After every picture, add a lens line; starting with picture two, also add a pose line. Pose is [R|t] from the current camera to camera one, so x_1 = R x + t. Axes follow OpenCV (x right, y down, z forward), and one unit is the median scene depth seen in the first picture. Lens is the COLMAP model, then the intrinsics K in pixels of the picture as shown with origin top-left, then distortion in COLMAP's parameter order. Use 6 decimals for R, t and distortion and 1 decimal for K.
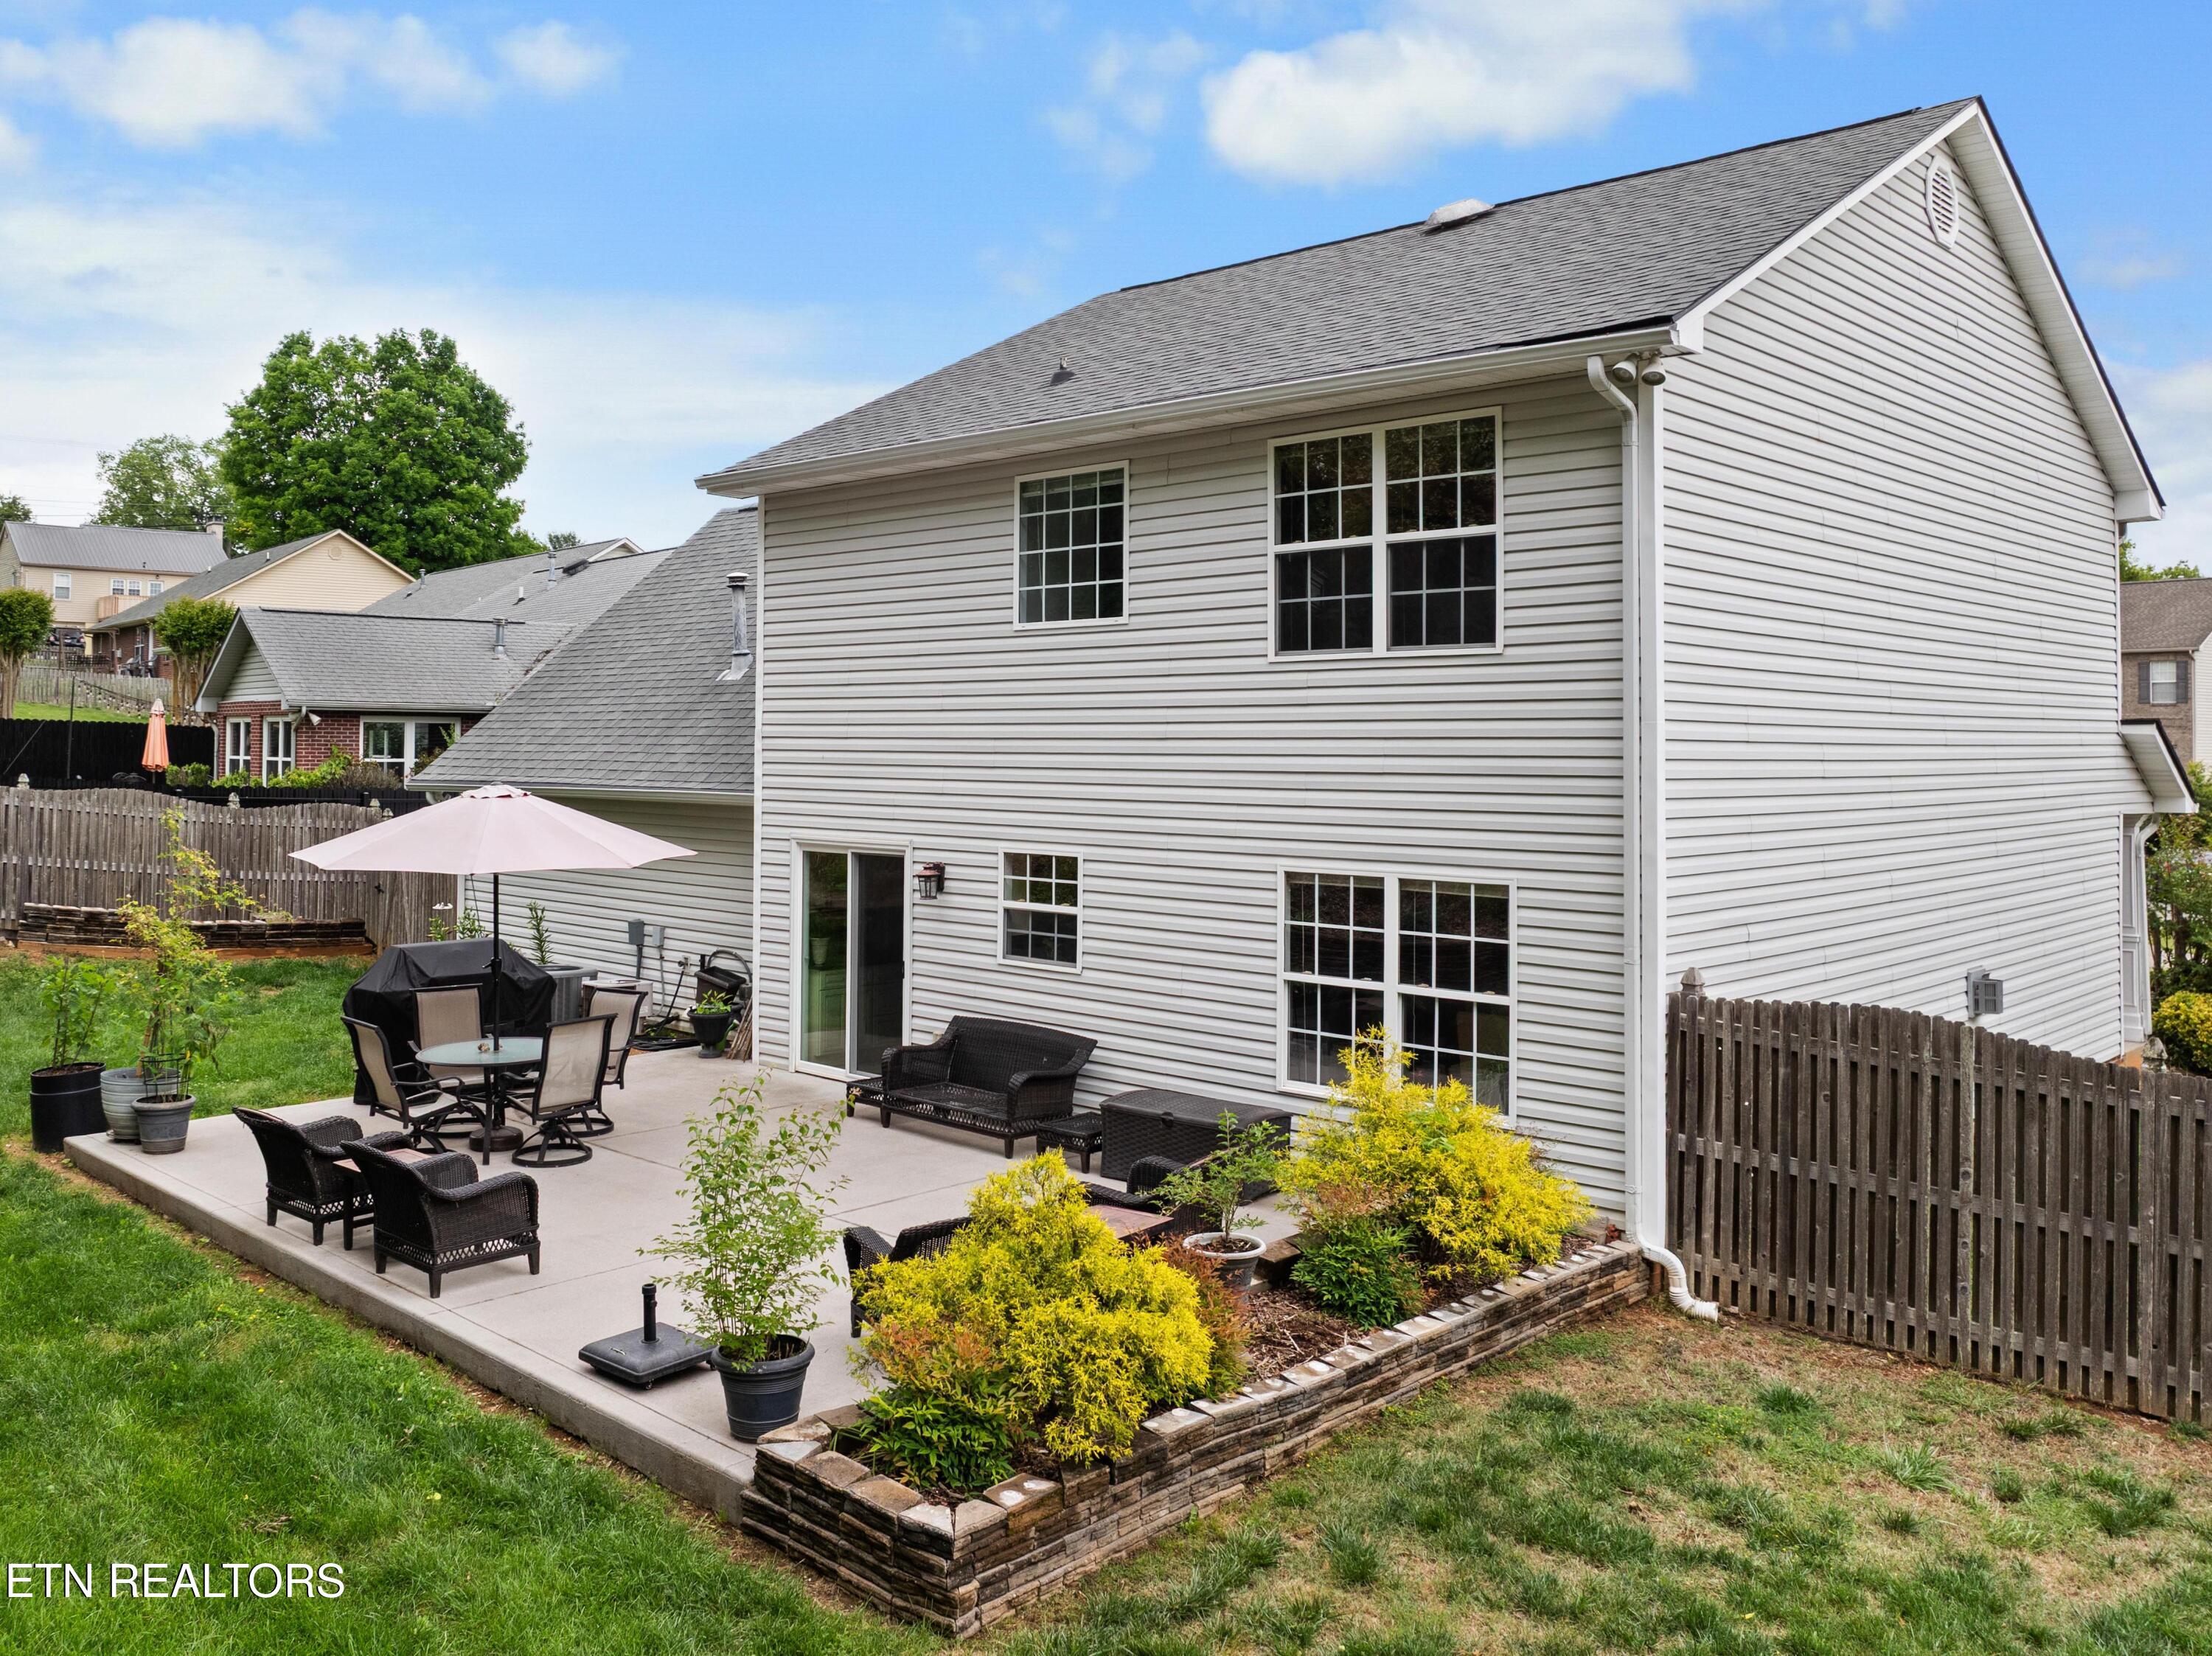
lens RADIAL K [[1784.2, 0, 999.5], [0, 1784.2, 716.2], [0, 0, 1]] dist [-0.040038, 0.004055]
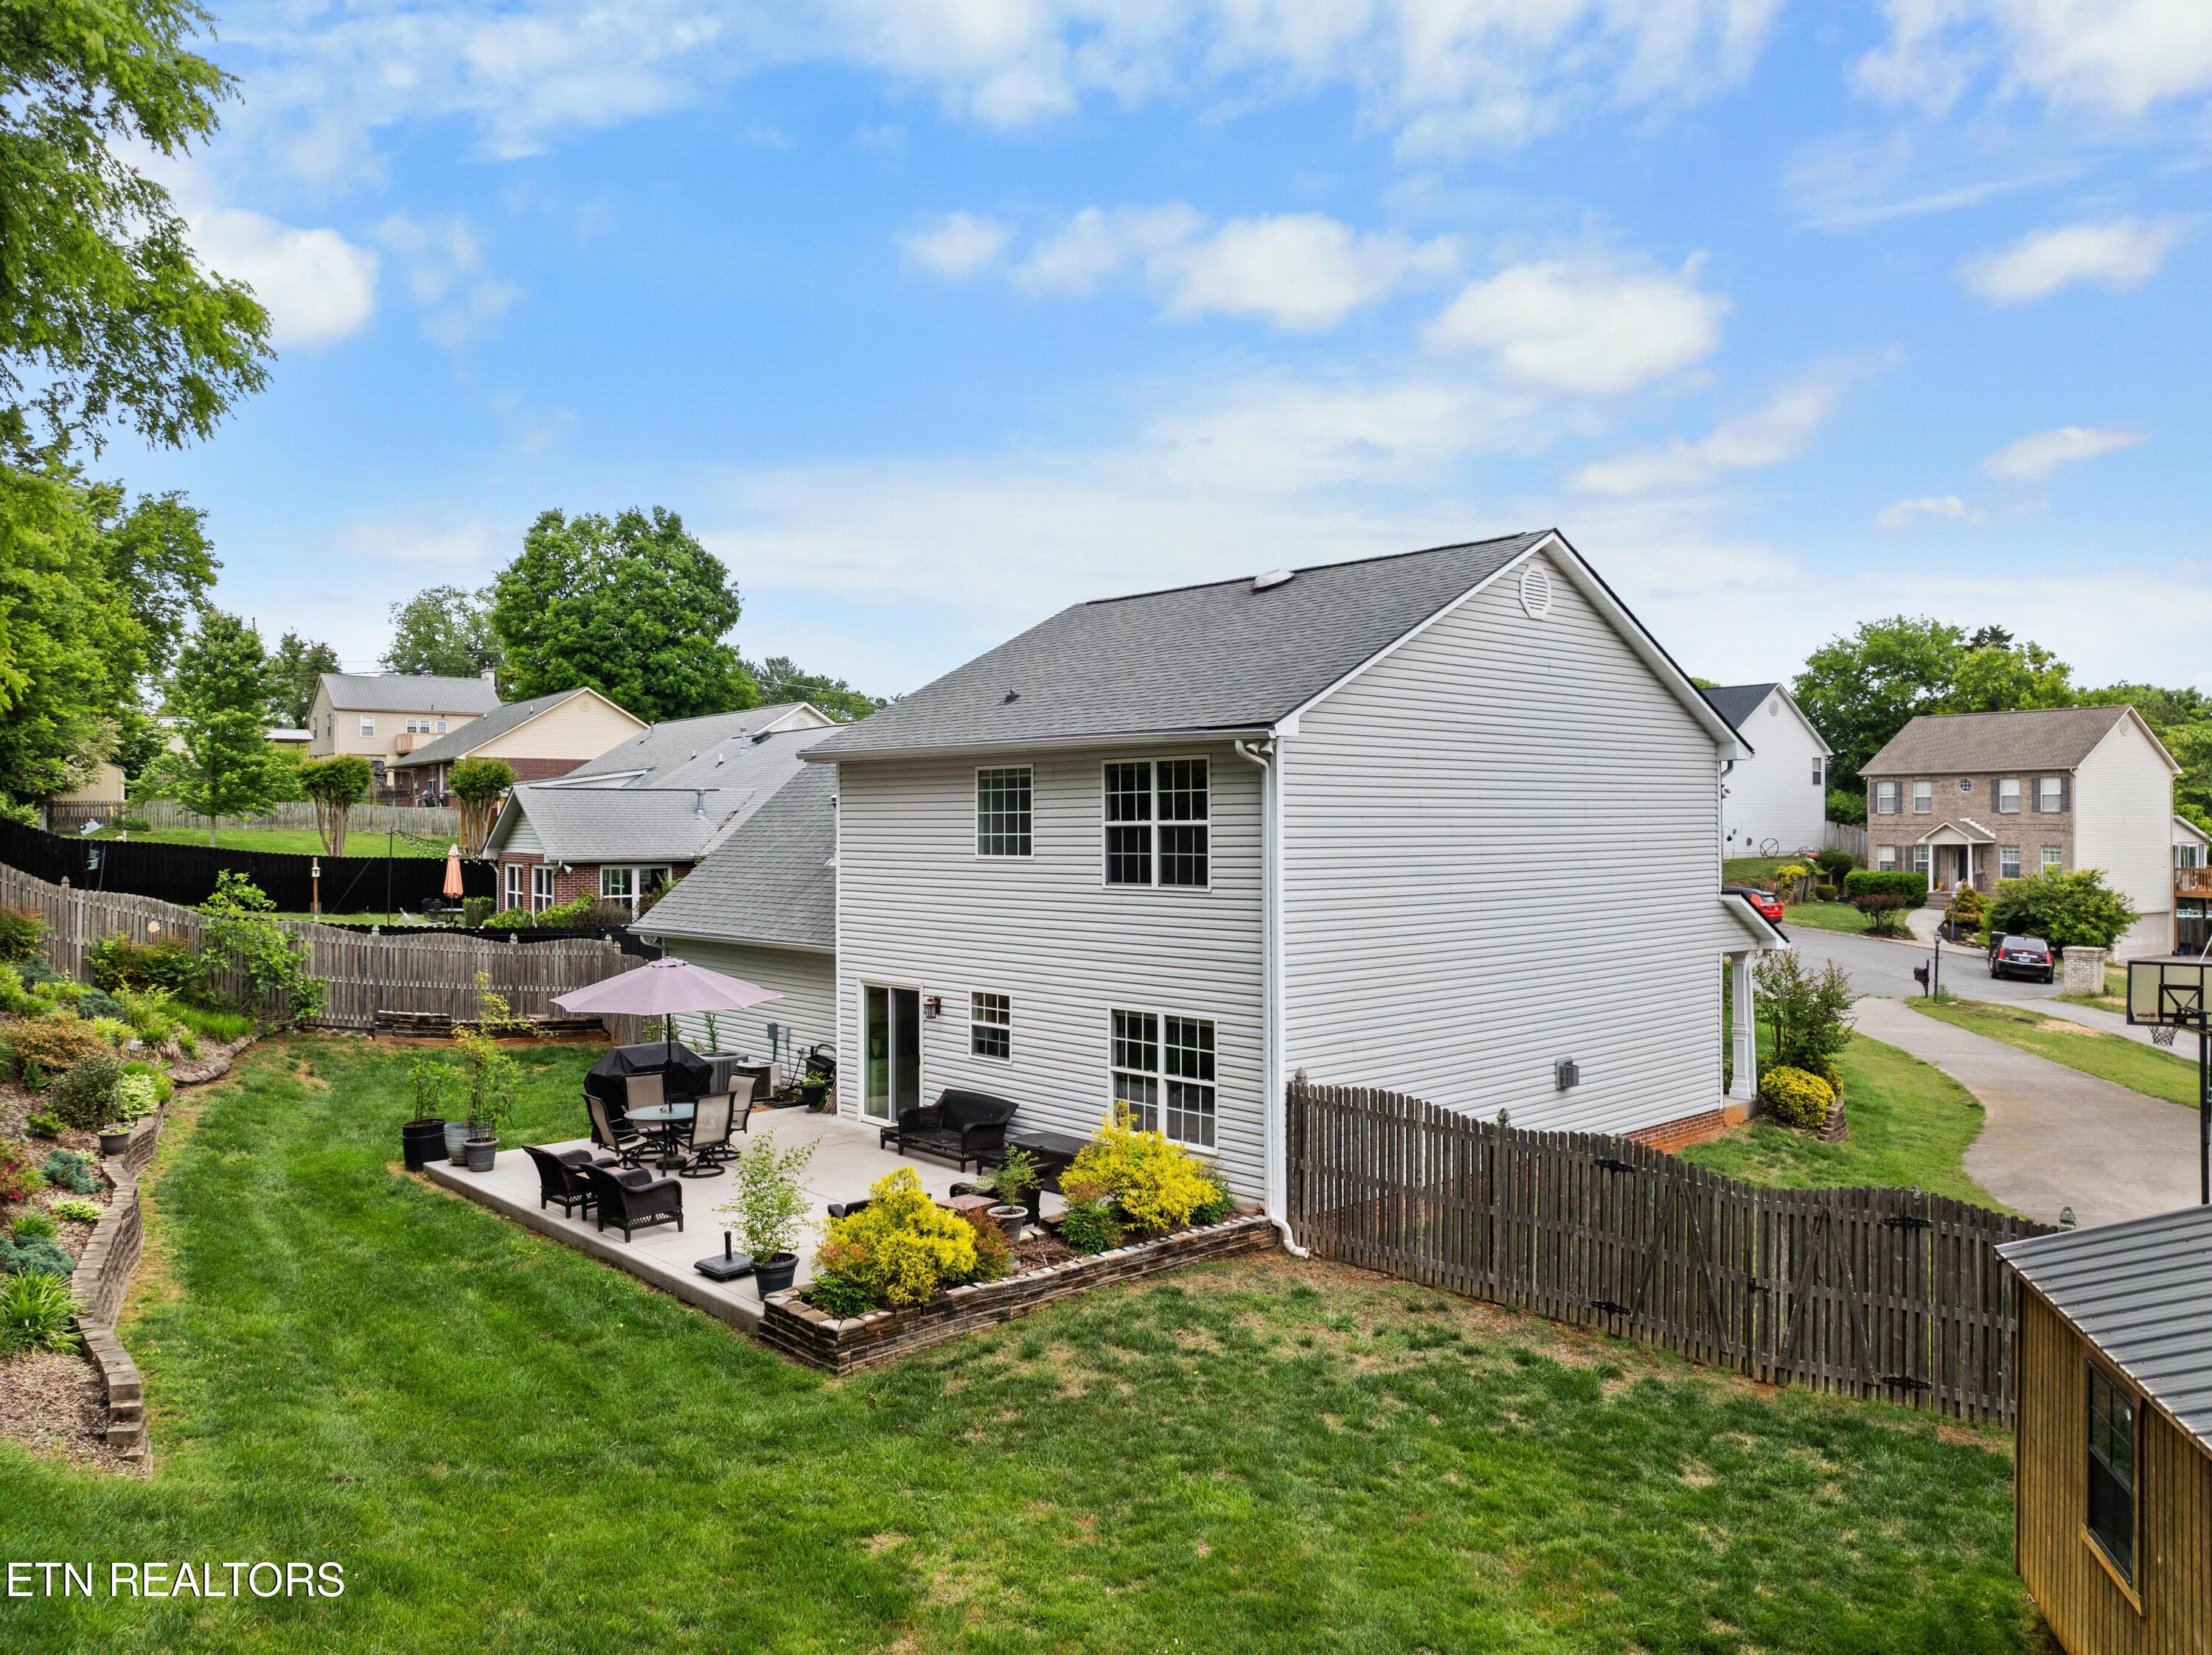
lens RADIAL K [[1558.5, 0, 1112.9], [0, 1558.5, 828.5], [0, 0, 1]] dist [-0.036733, 0.000001]
pose [[0.999368, -0.010608, -0.033931, 0.190427], [0.011227, 0.999773, 0.018112, -0.103787], [0.033731, -0.018481, 0.999260, -0.463903]]
